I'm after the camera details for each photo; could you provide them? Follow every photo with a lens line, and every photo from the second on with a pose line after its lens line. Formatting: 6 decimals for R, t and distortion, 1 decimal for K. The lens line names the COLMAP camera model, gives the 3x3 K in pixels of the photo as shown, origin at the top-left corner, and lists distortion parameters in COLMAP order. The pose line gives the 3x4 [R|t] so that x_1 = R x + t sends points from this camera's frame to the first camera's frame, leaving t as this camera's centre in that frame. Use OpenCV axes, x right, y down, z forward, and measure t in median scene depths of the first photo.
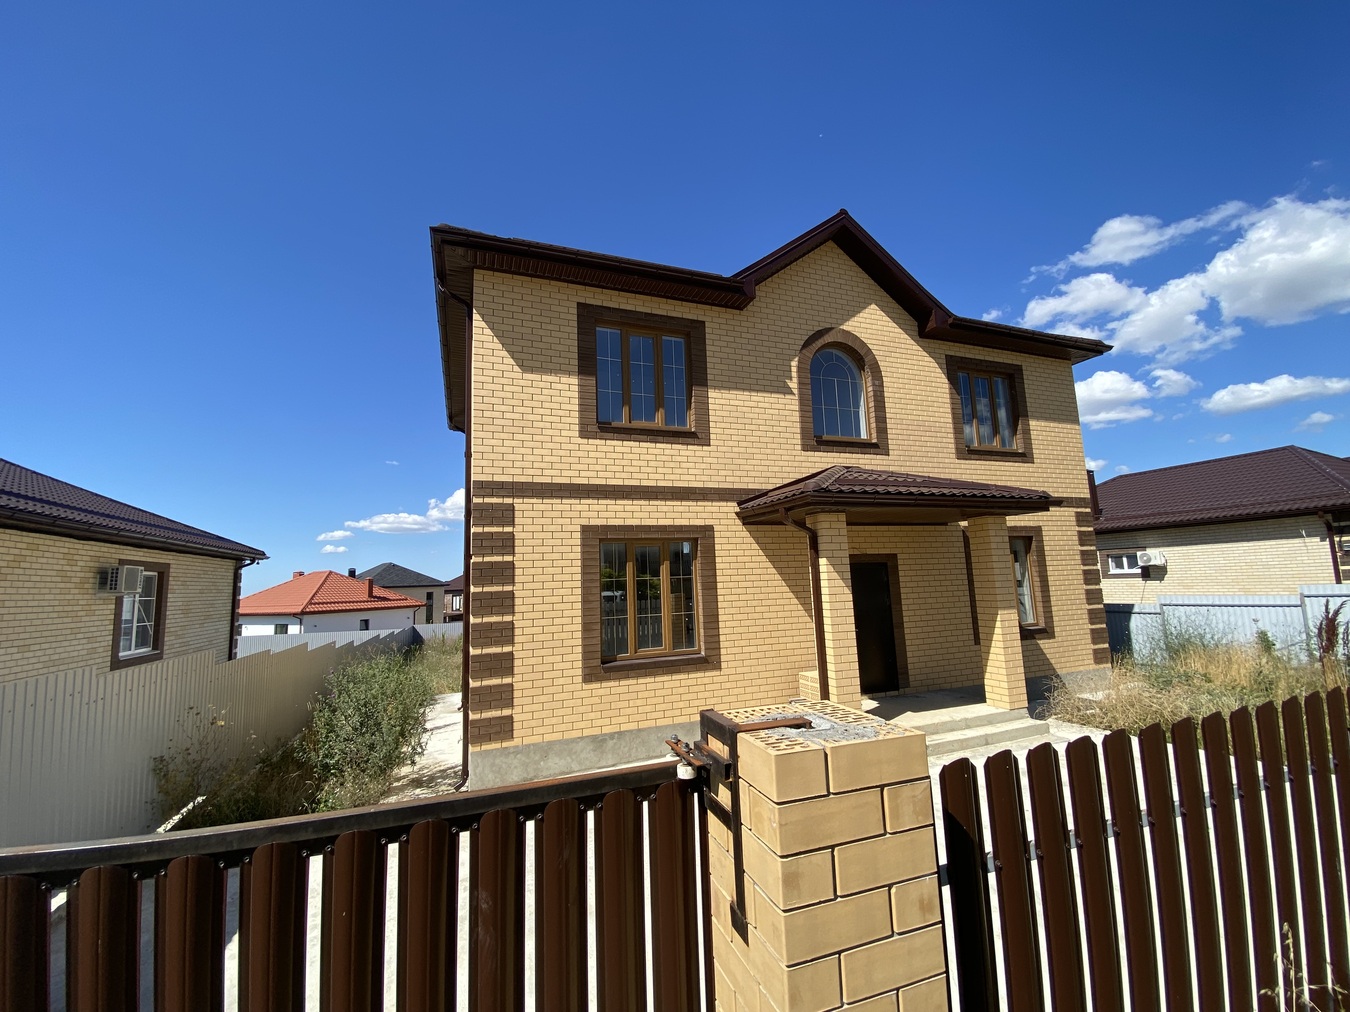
lens RADIAL K [[553.8, 0, 667.0], [0, 553.8, 510.4], [0, 0, 1]] dist [0.034633, -0.028796]
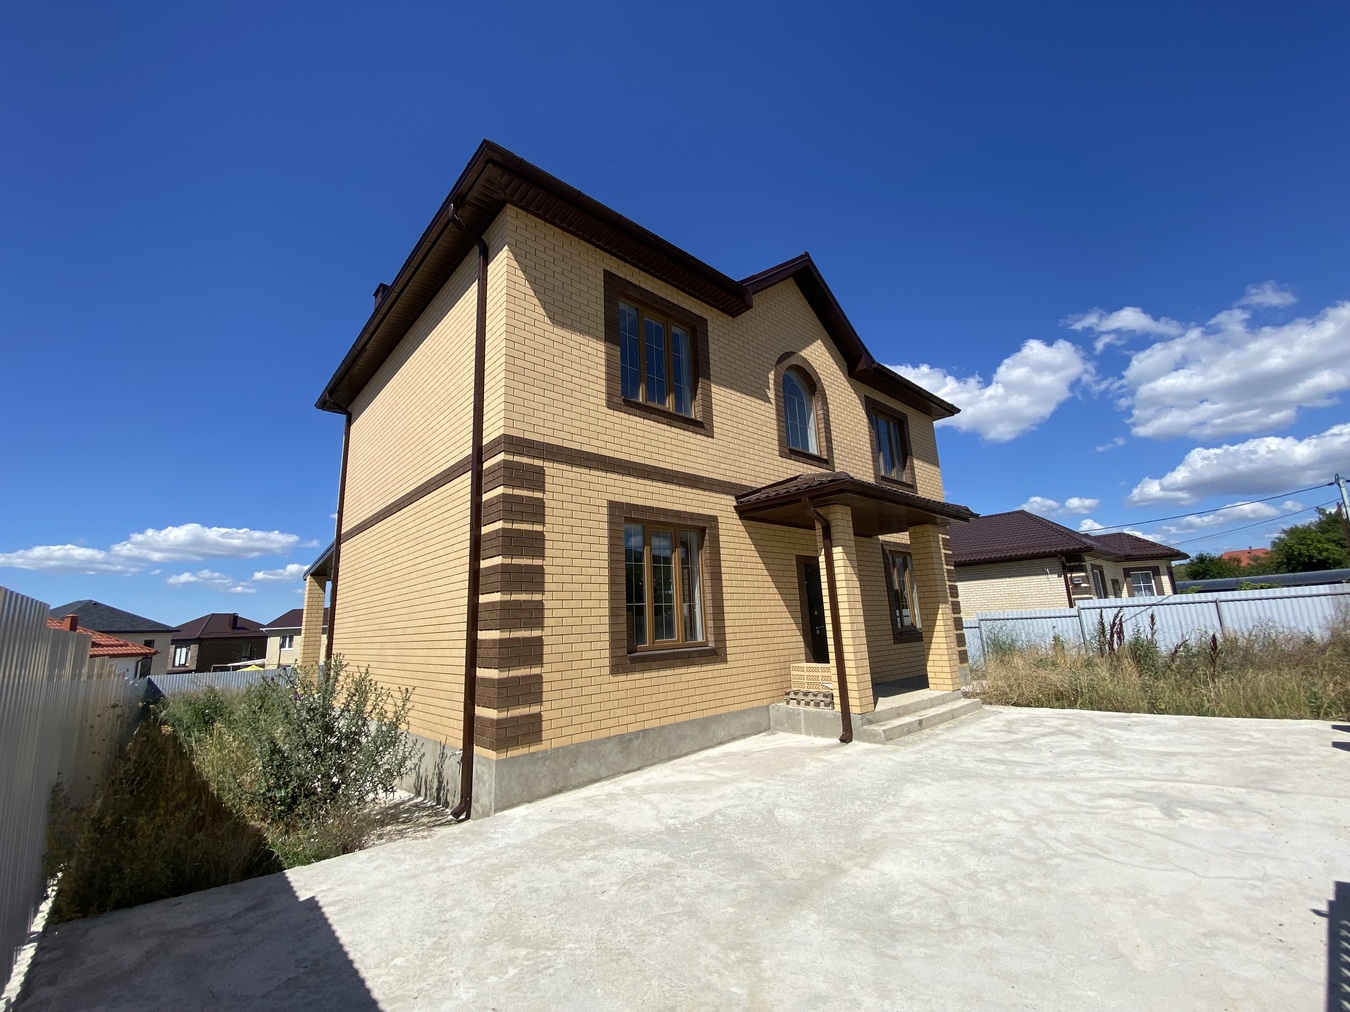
lens RADIAL K [[545.8, 0, 670.5], [0, 545.8, 507.9], [0, 0, 1]] dist [0.043486, -0.000046]
pose [[0.930810, 0.074213, 0.357889, -0.348947], [-0.039711, 0.993907, -0.102816, 0.117336], [-0.363339, 0.081490, 0.928086, 0.119001]]
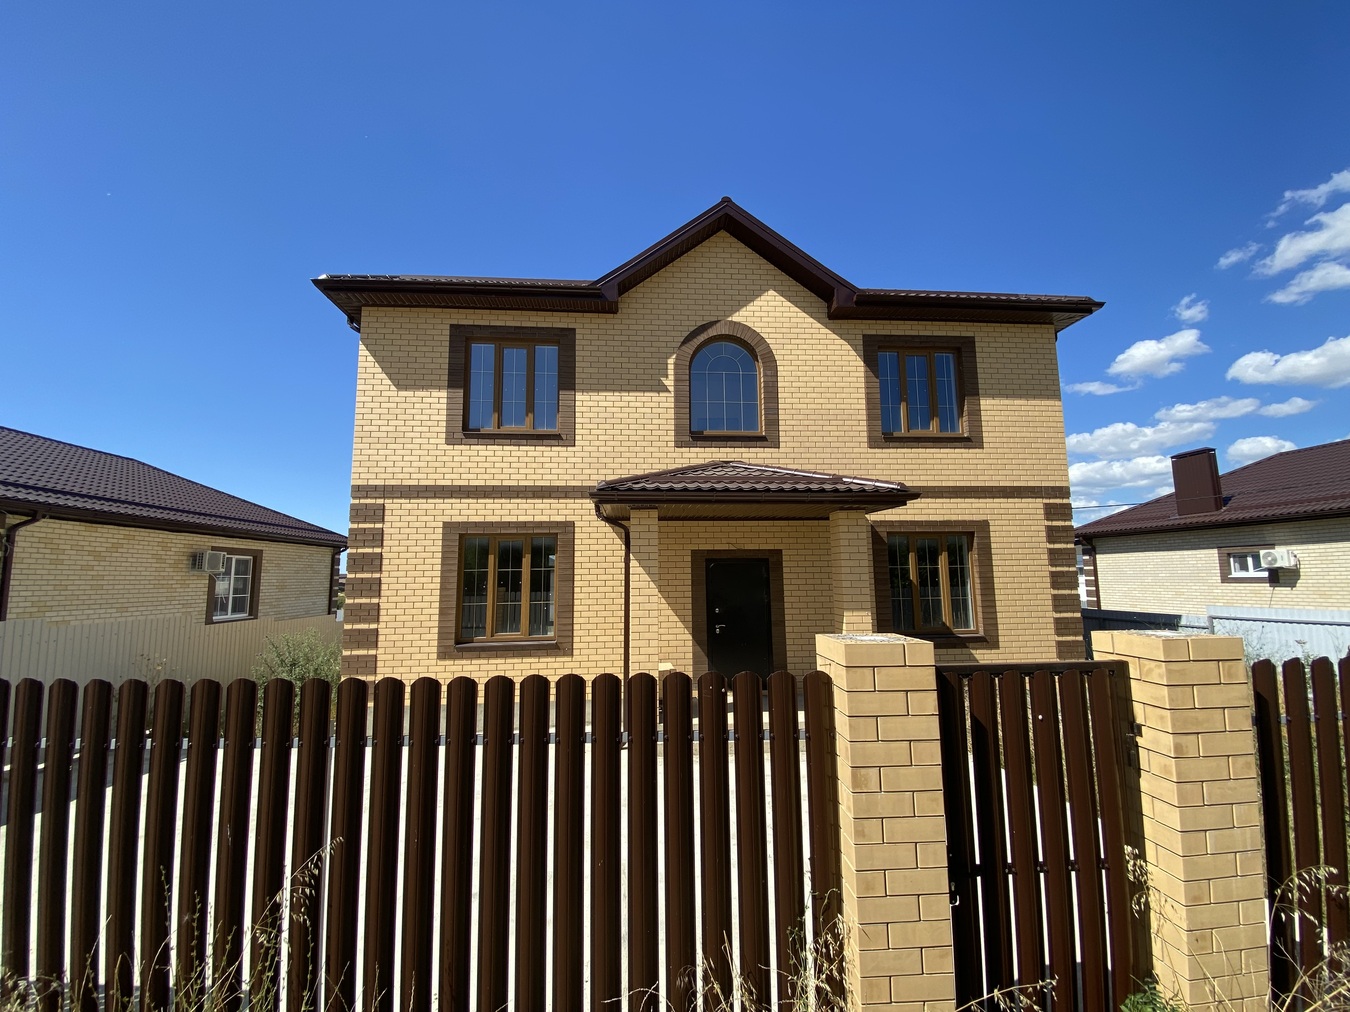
lens RADIAL K [[547.9, 0, 667.3], [0, 547.9, 510.8], [0, 0, 1]] dist [0.032556, -0.027157]
pose [[0.960322, -0.006466, -0.278817, 0.553519], [0.011133, 0.999823, 0.015155, -0.007506], [0.278670, -0.017658, 0.960225, 0.038598]]
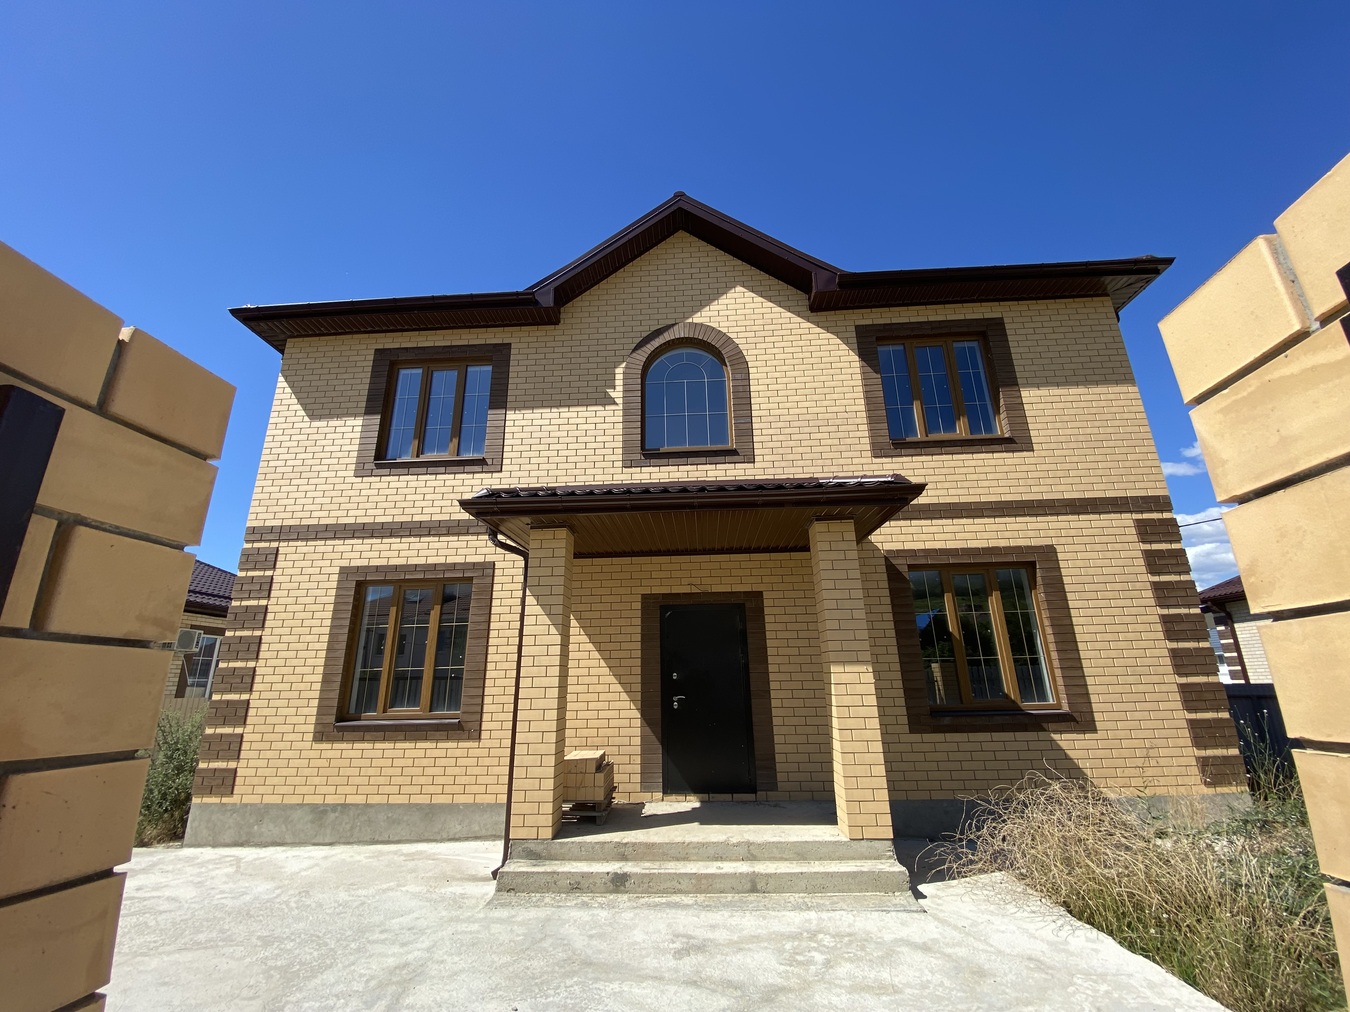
lens RADIAL K [[549.2, 0, 668.3], [0, 549.2, 510.8], [0, 0, 1]] dist [0.018885, -0.019284]
pose [[0.914888, -0.099342, -0.391294, 0.670625], [0.036066, 0.985488, -0.165872, 0.099640], [0.402094, 0.137642, 0.905194, 0.332213]]
